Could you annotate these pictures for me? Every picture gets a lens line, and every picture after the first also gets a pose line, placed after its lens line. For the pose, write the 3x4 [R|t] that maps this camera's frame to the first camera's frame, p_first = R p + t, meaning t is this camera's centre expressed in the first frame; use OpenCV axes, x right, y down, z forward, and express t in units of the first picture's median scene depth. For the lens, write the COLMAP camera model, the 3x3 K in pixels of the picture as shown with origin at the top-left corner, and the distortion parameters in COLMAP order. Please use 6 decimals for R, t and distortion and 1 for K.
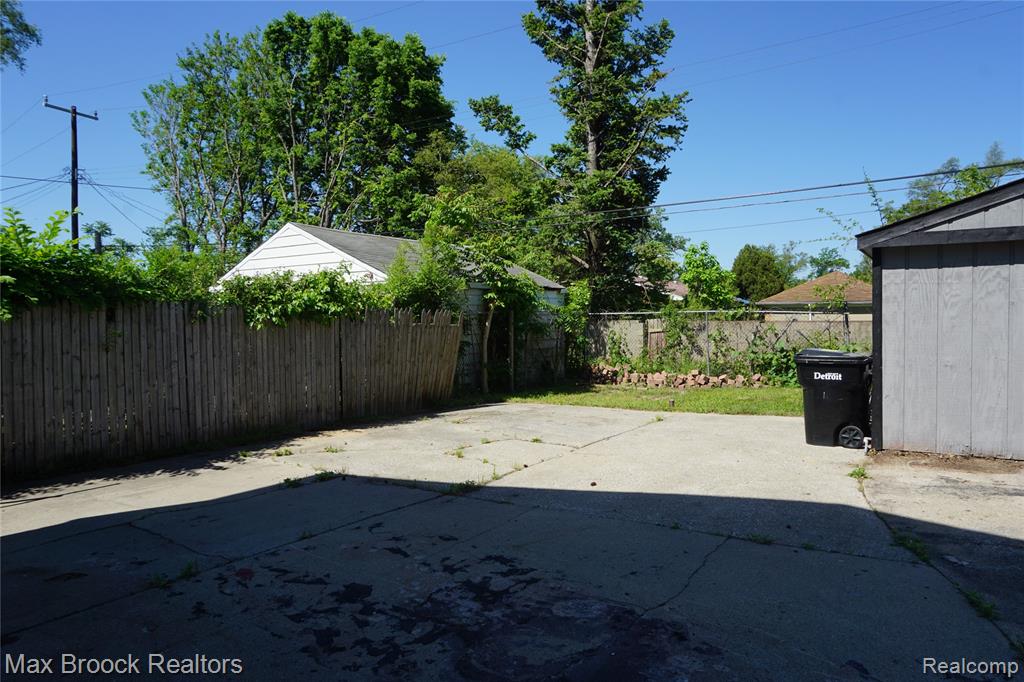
lens RADIAL K [[679.0, 0, 513.7], [0, 679.0, 341.2], [0, 0, 1]] dist [-0.052636, 0.032361]
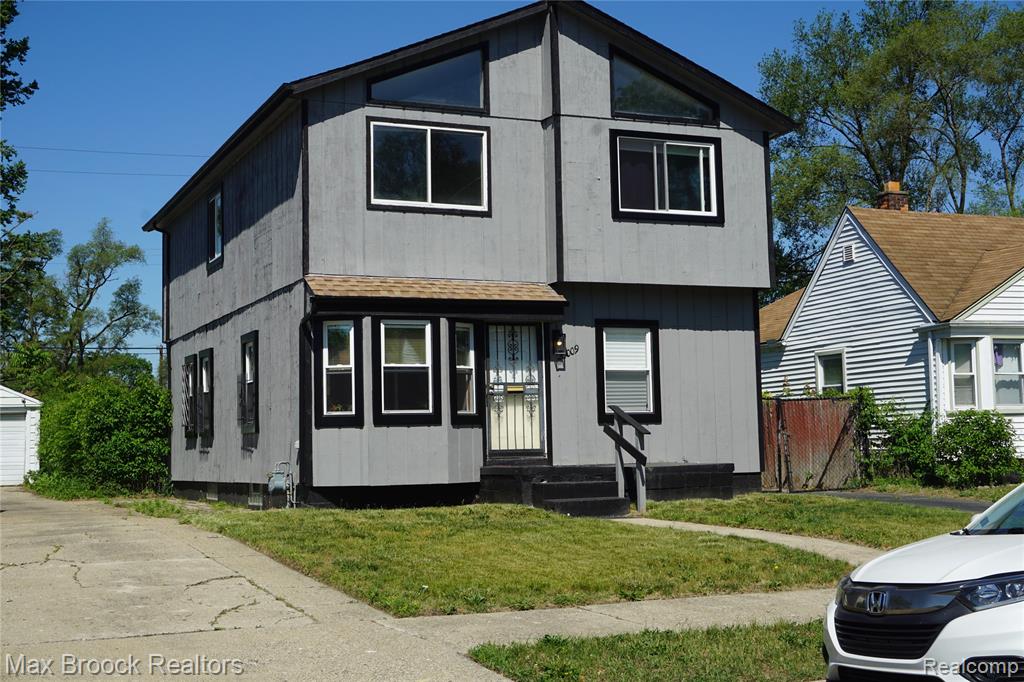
lens RADIAL K [[1367.7, 0, 512.0], [0, 1367.7, 341.0], [0, 0, 1]] dist [-0.003217, 0.049705]
pose [[0.548161, 0.060341, 0.834193, -2.877894], [0.040177, 0.994343, -0.098327, 0.145762], [-0.835407, 0.087414, 0.542635, -2.098654]]
